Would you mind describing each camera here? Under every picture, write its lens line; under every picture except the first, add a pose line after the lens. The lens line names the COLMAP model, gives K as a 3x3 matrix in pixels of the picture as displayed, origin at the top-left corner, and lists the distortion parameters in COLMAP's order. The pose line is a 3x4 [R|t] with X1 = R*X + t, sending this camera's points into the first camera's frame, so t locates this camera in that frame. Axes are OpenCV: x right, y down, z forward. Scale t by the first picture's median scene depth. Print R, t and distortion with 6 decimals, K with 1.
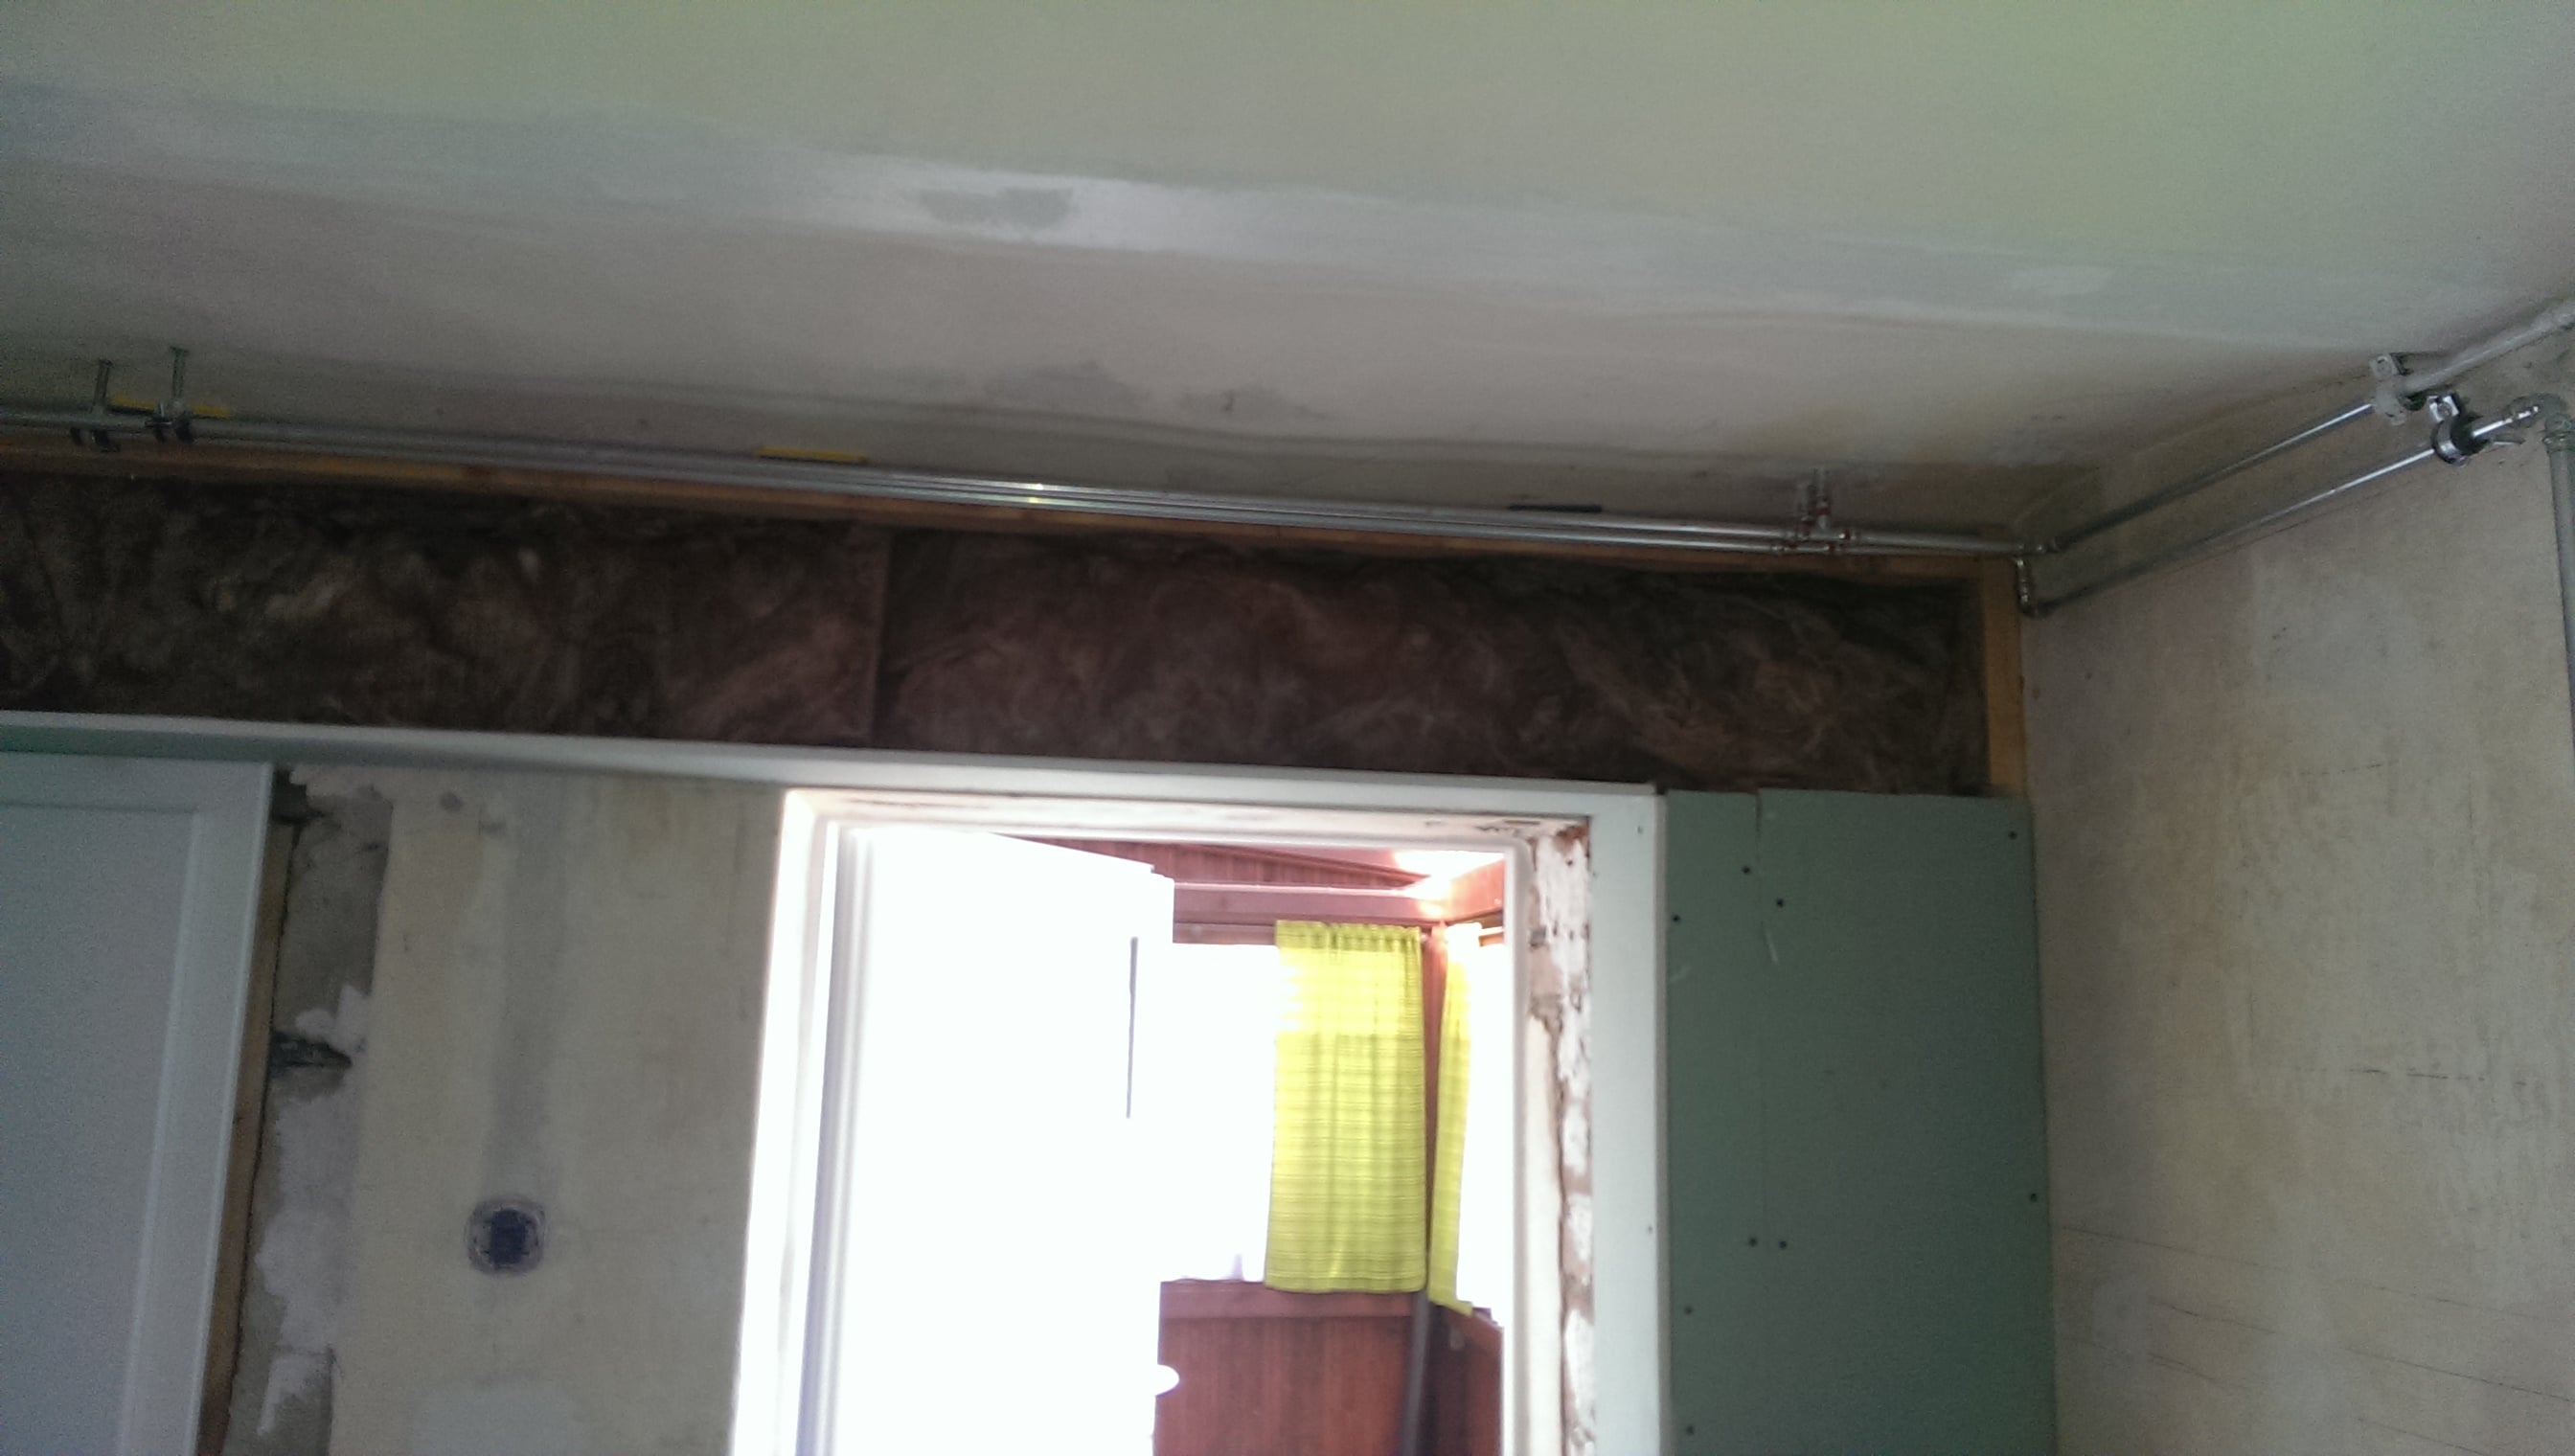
lens RADIAL K [[1807.9, 0, 1288.0], [0, 1807.9, 722.2], [0, 0, 1]] dist [0.085982, -0.110310]
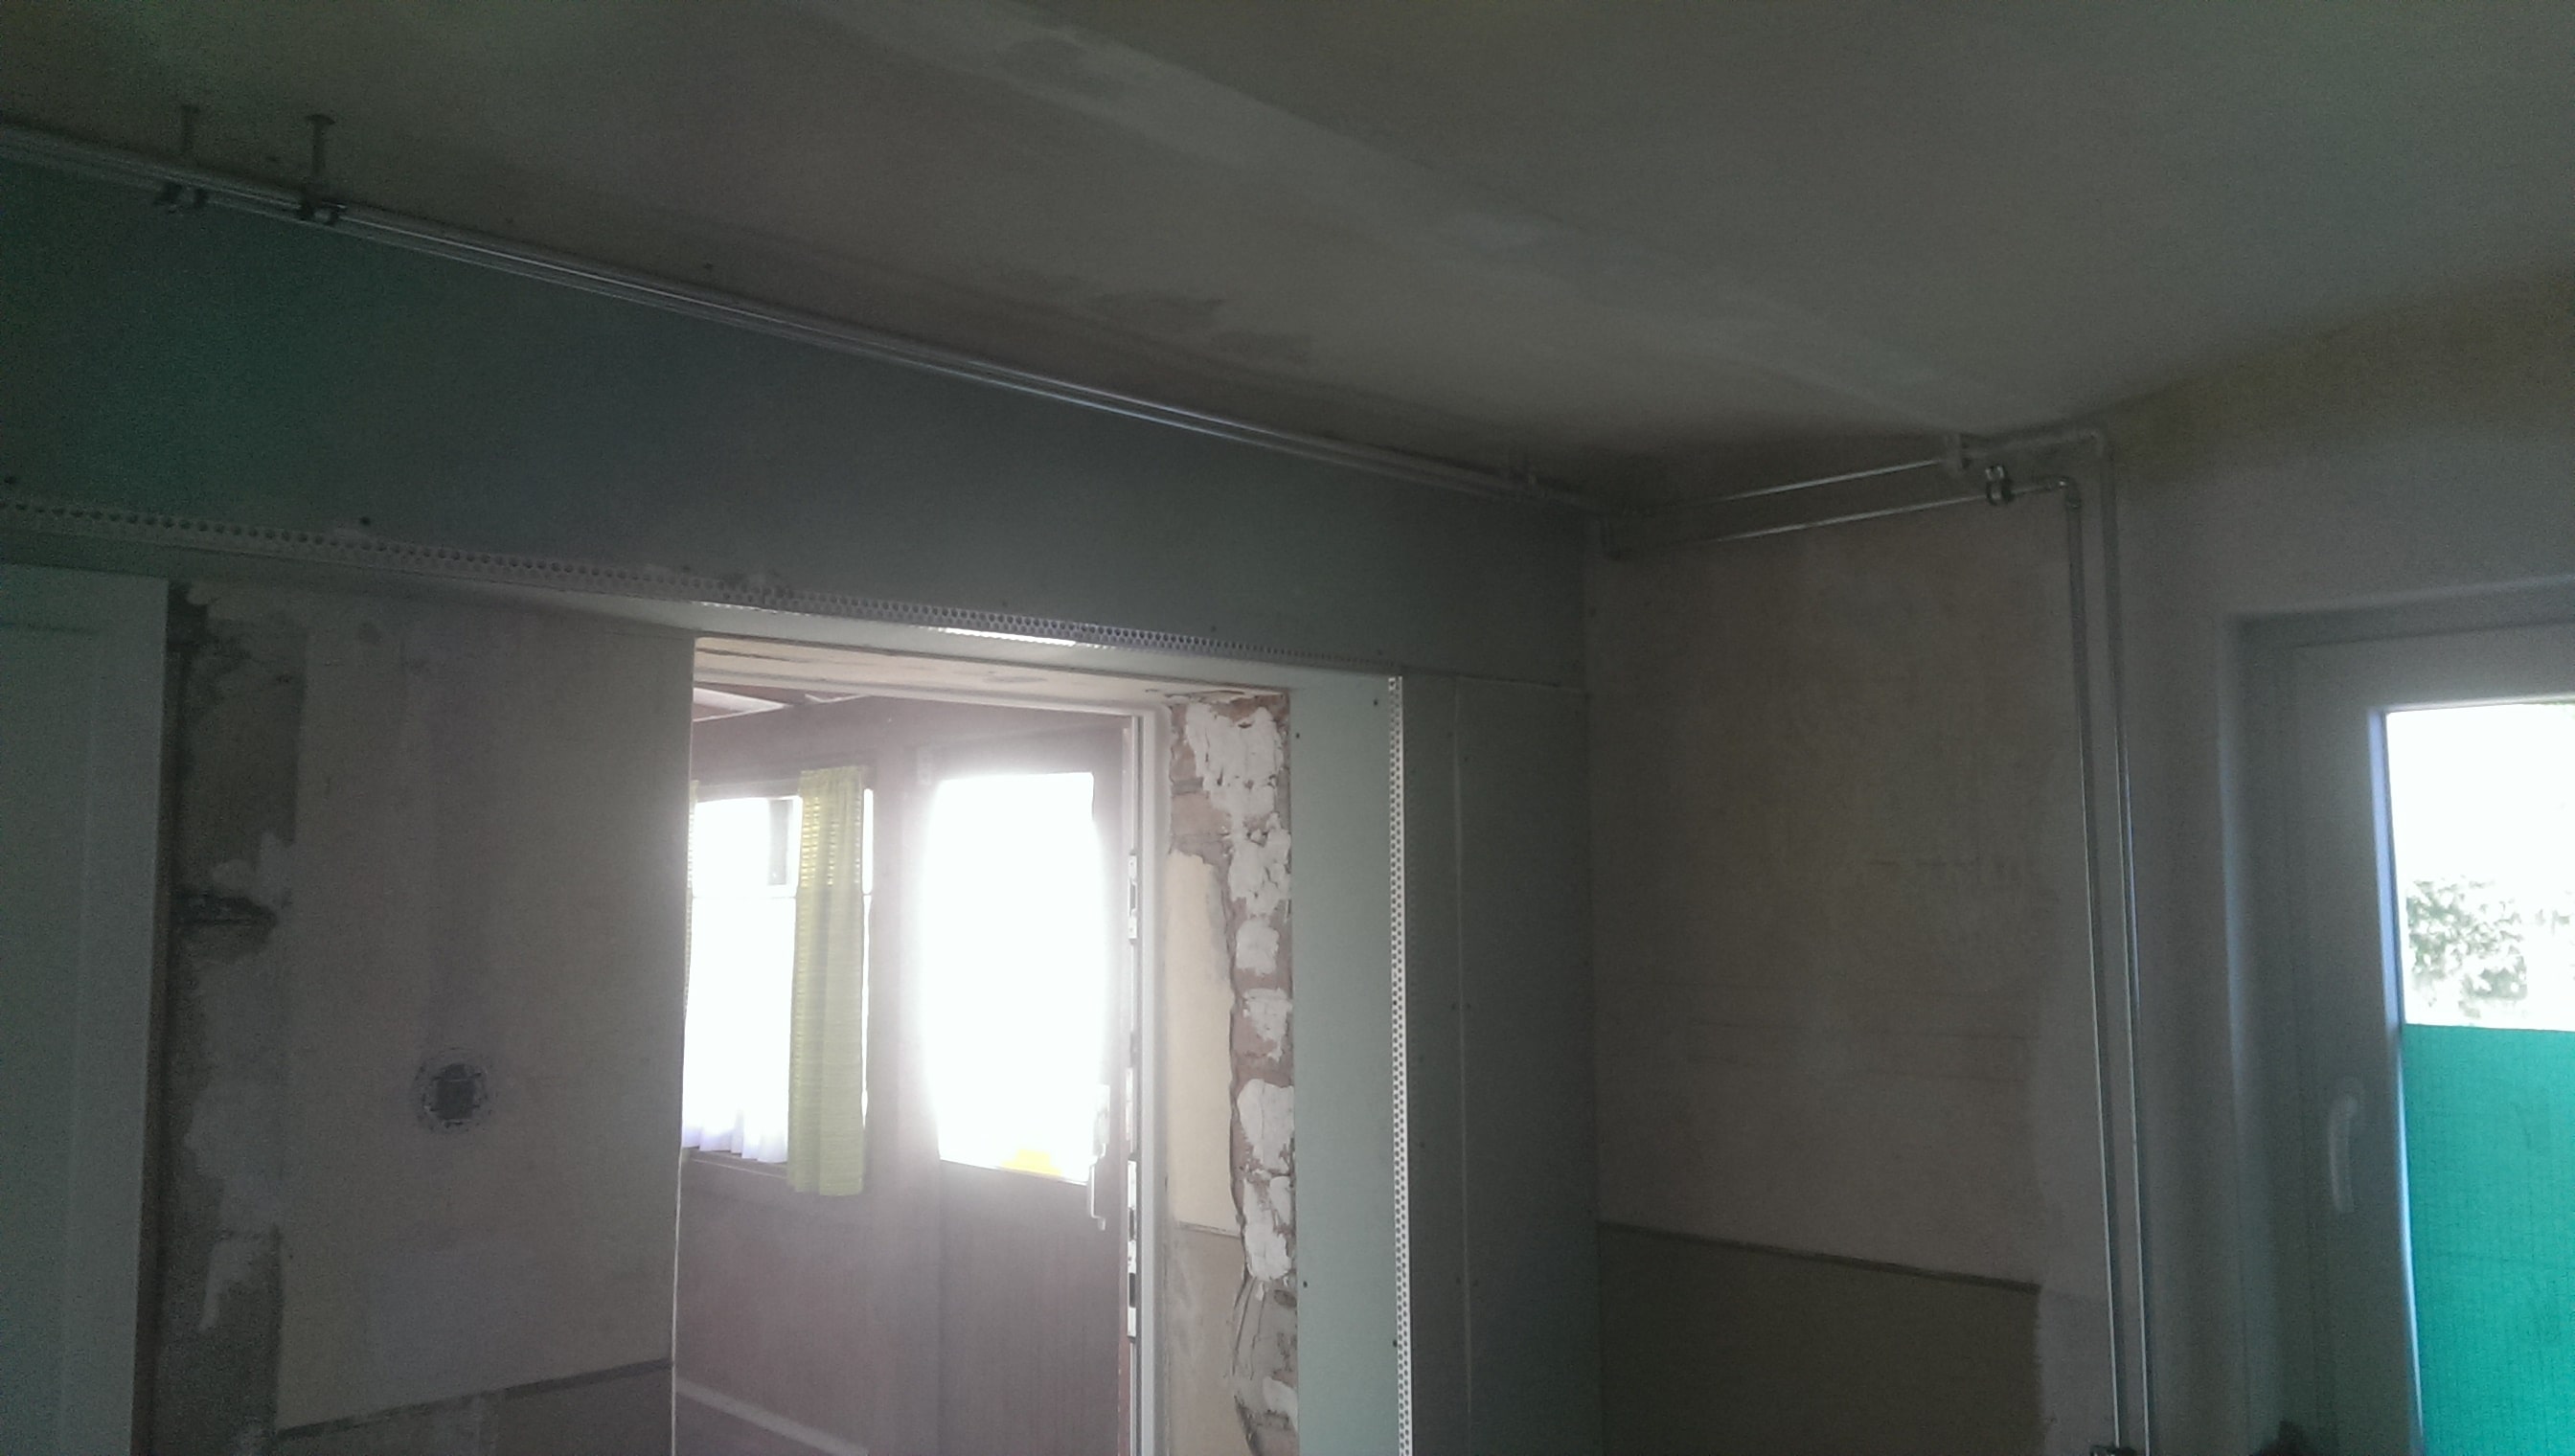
lens RADIAL K [[1862.6, 0, 1273.4], [0, 1862.6, 723.0], [0, 0, 1]] dist [0.092978, -0.129406]
pose [[0.809113, 0.021488, 0.587260, -0.660289], [-0.067994, 0.996043, 0.057235, 0.003760], [-0.583706, -0.086239, 0.807372, -0.025336]]
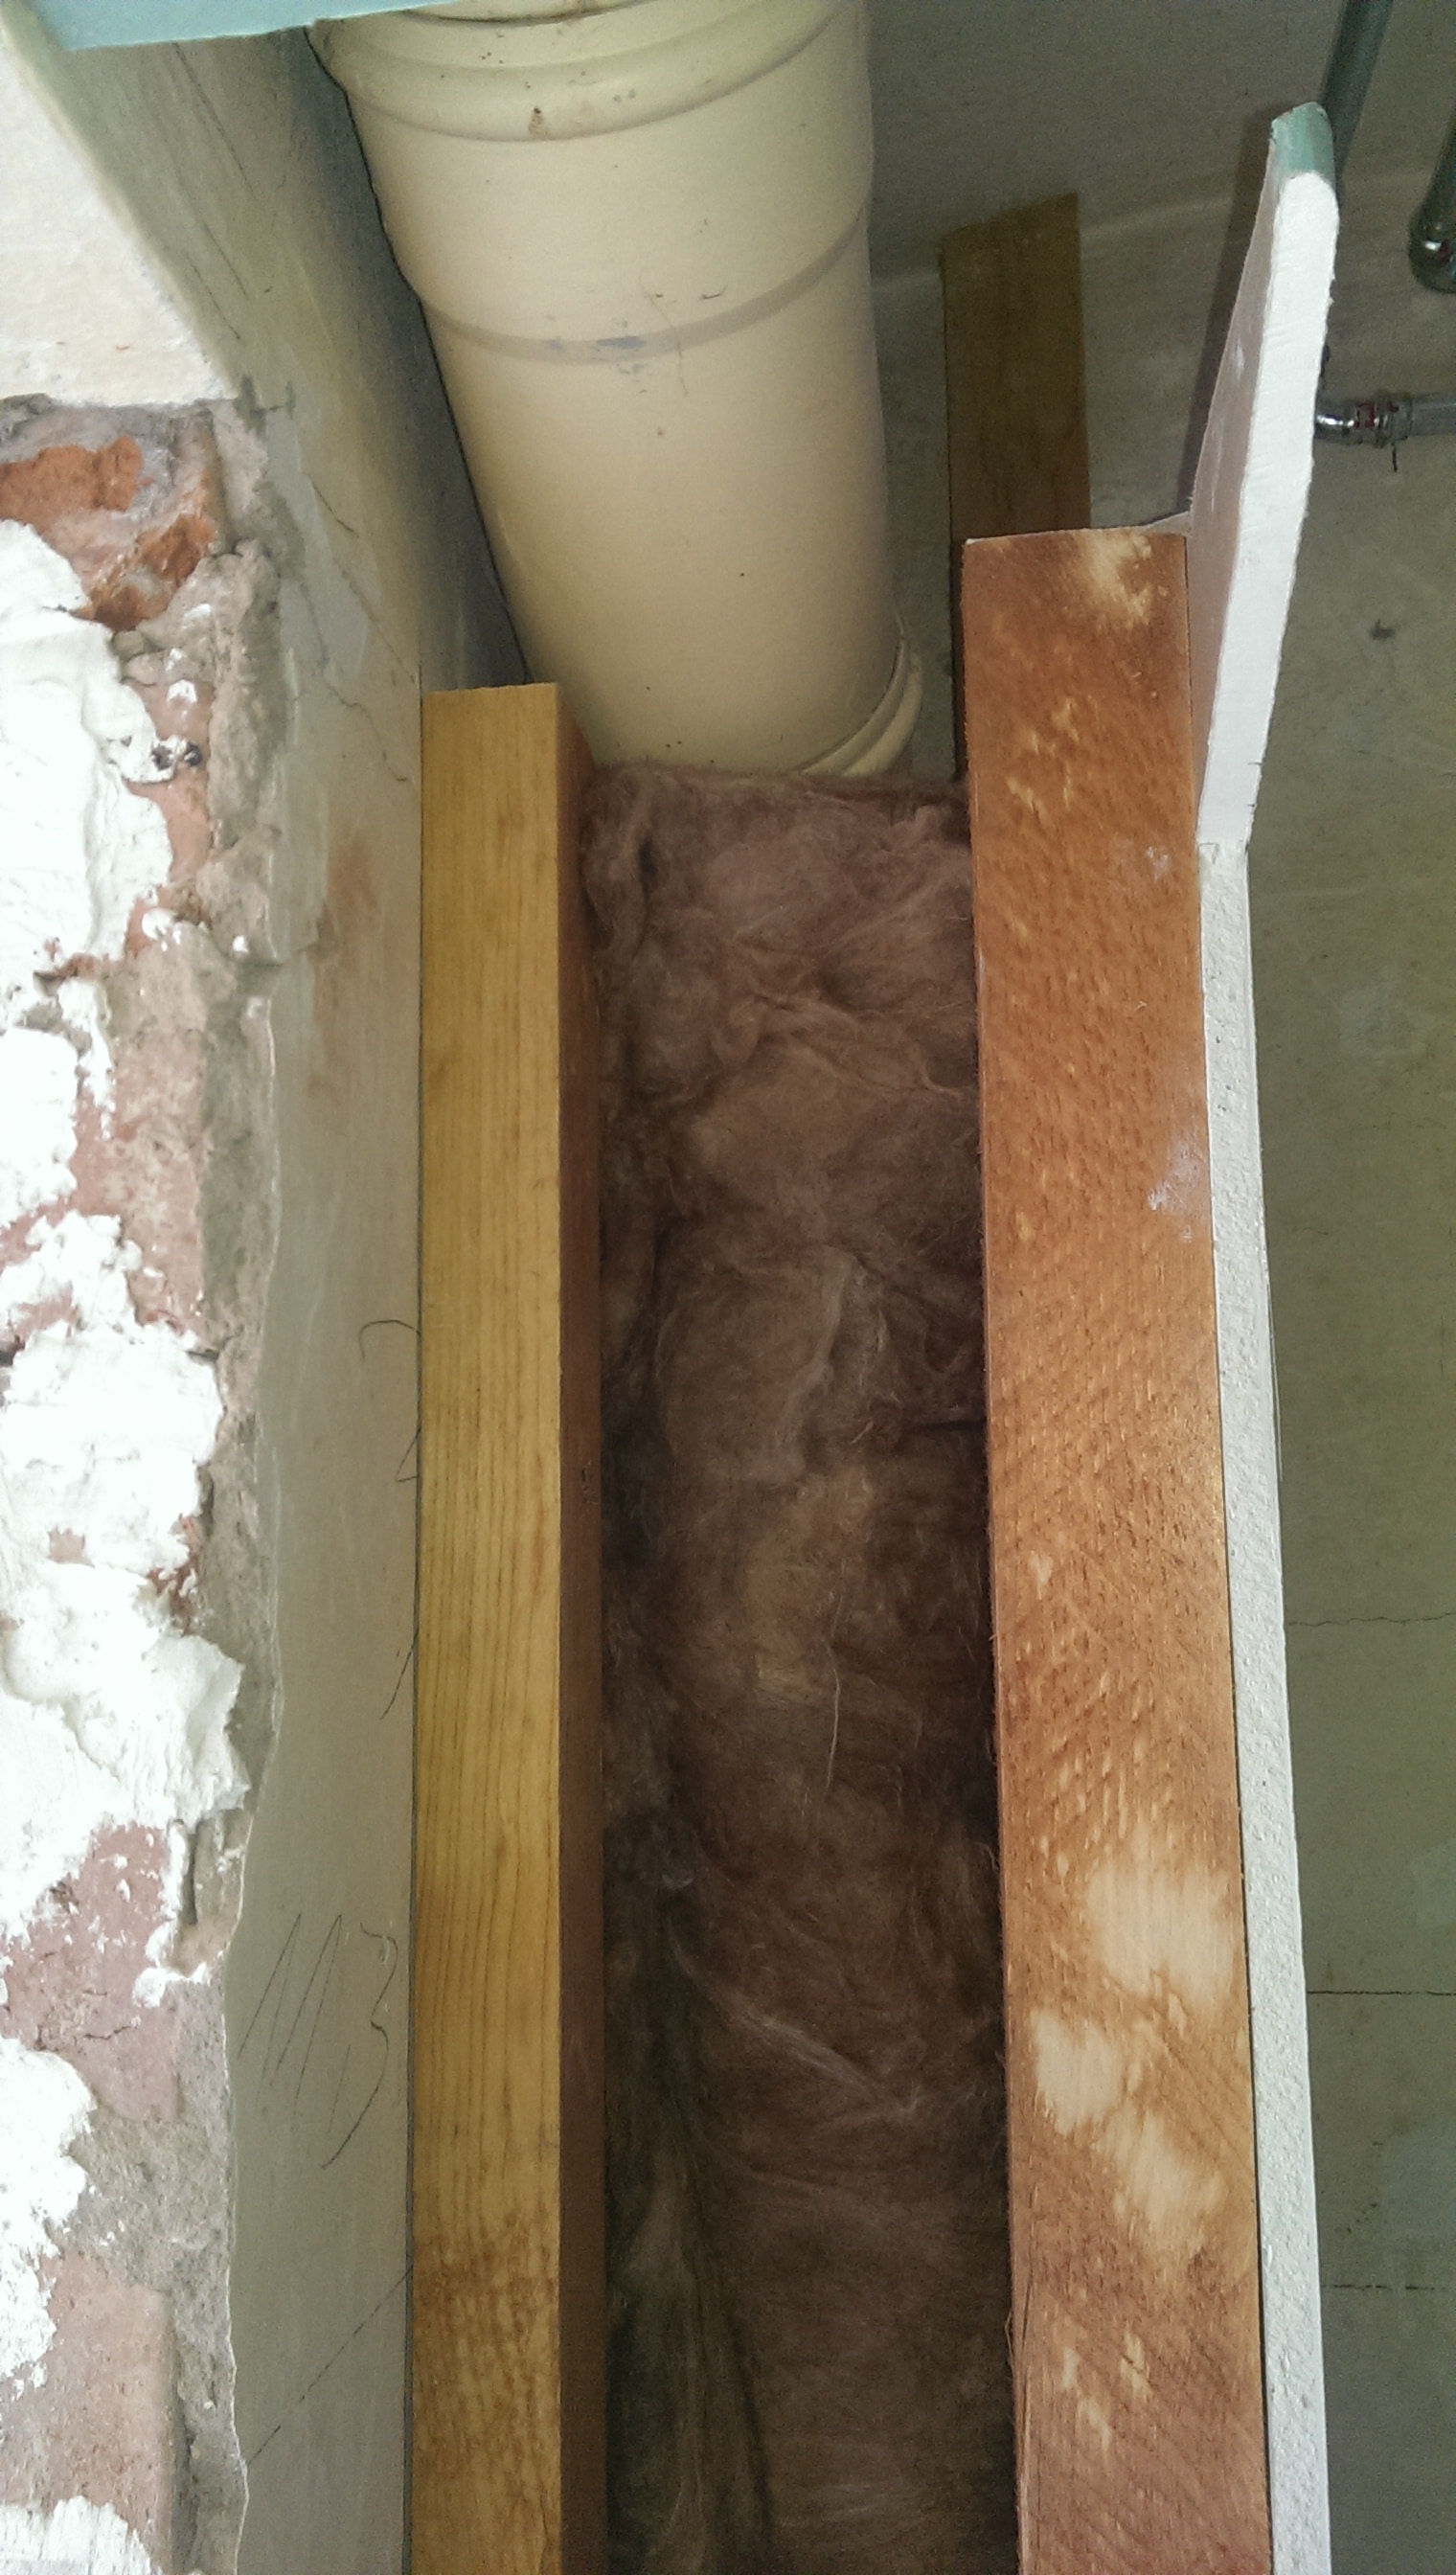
lens RADIAL K [[1807.9, 0, 728.0], [0, 1807.9, 1287.5], [0, 0, 1]] dist [0.085982, -0.110310]
pose [[0.266293, 0.084135, 0.960213, 0.010690], [-0.136655, 0.989416, -0.048796, 0.163952], [-0.954156, -0.118224, 0.274972, 1.004525]]
